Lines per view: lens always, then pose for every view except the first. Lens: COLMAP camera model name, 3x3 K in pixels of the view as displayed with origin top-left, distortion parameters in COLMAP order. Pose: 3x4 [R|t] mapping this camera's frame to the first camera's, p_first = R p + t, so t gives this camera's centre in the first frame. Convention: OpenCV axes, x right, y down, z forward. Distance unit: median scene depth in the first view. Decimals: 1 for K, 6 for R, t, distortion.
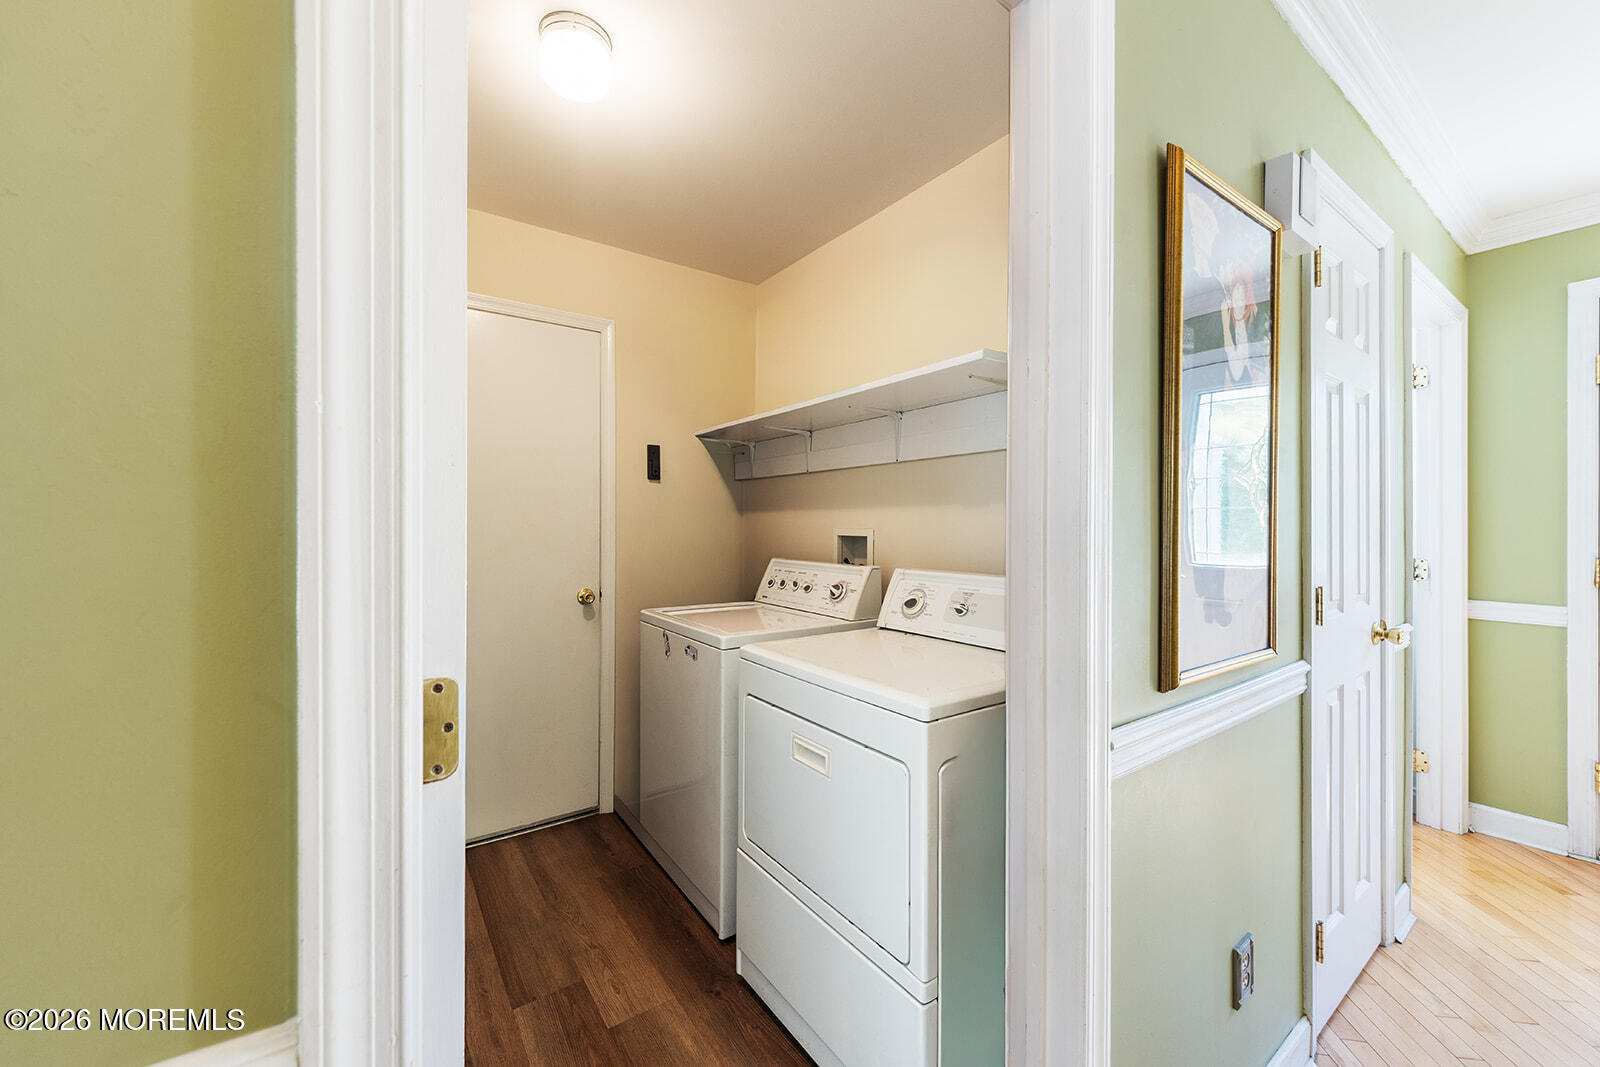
lens RADIAL K [[616.1, 0, 797.4], [0, 616.1, 526.1], [0, 0, 1]] dist [0.000374, 0.000378]
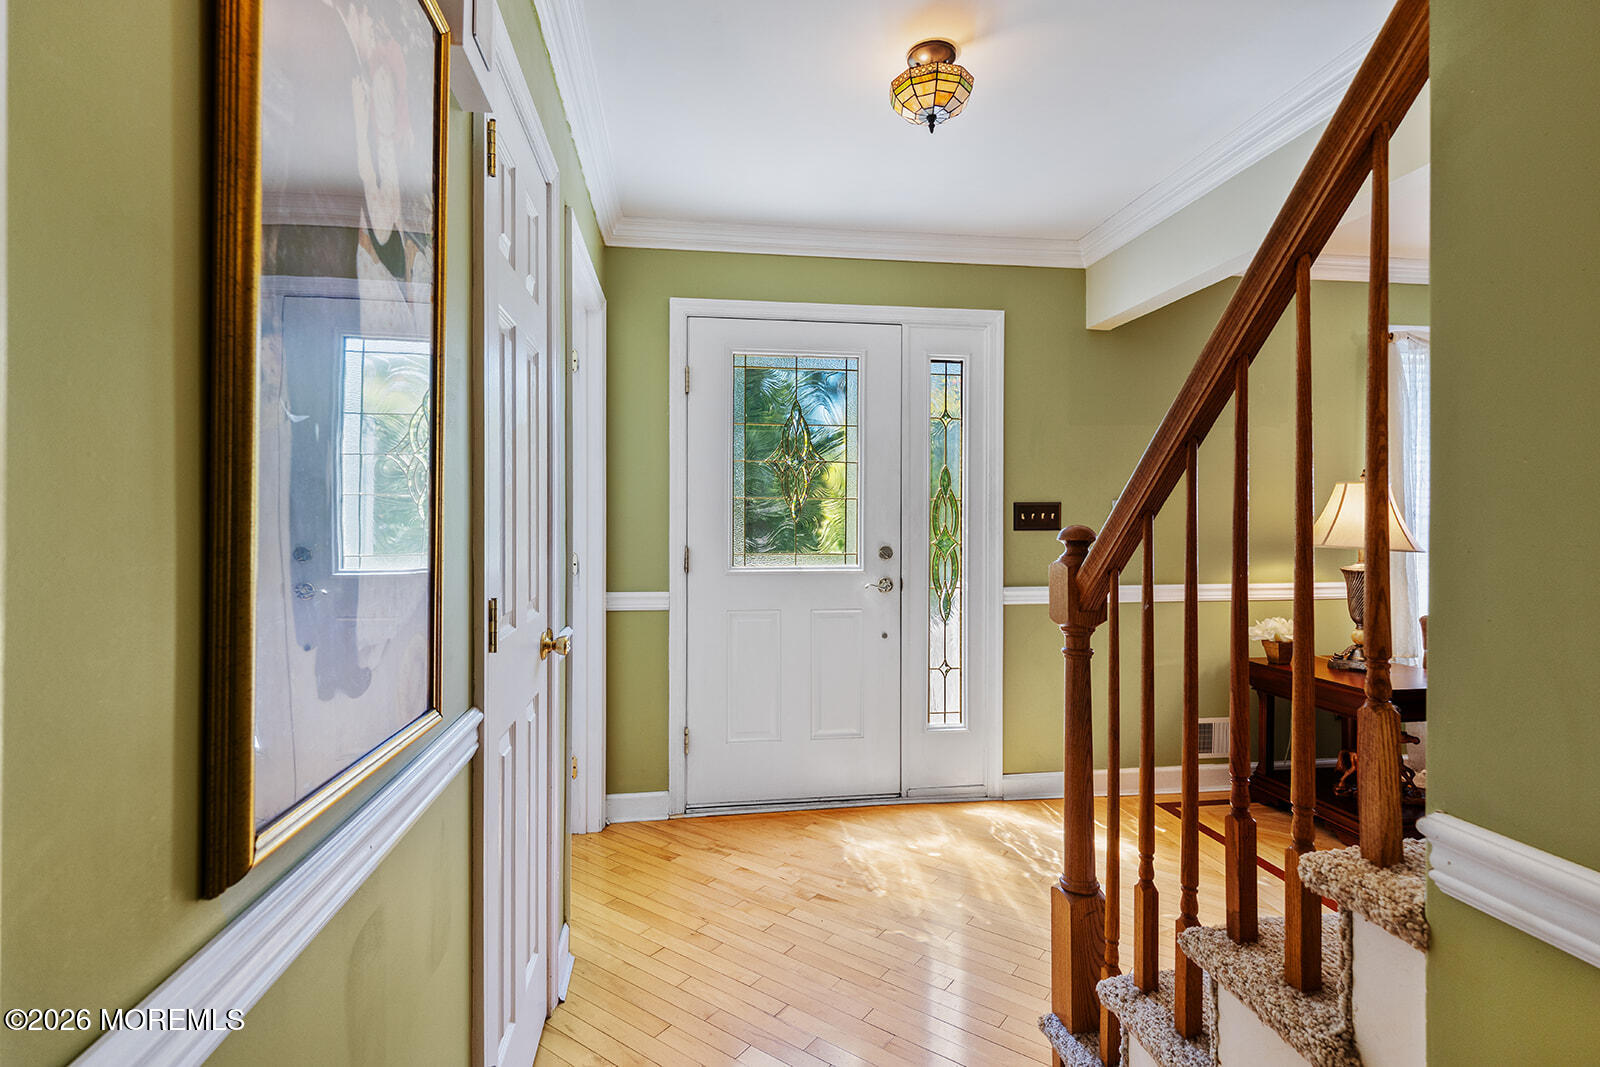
lens RADIAL K [[774.2, 0, 798.8], [0, 774.2, 518.1], [0, 0, 1]] dist [-0.000176, -0.000263]
pose [[0.454714, 0.003446, 0.890631, 0.170113], [-0.000396, 0.999993, -0.003667, 0.007465], [-0.890637, 0.001314, 0.454712, 0.224556]]
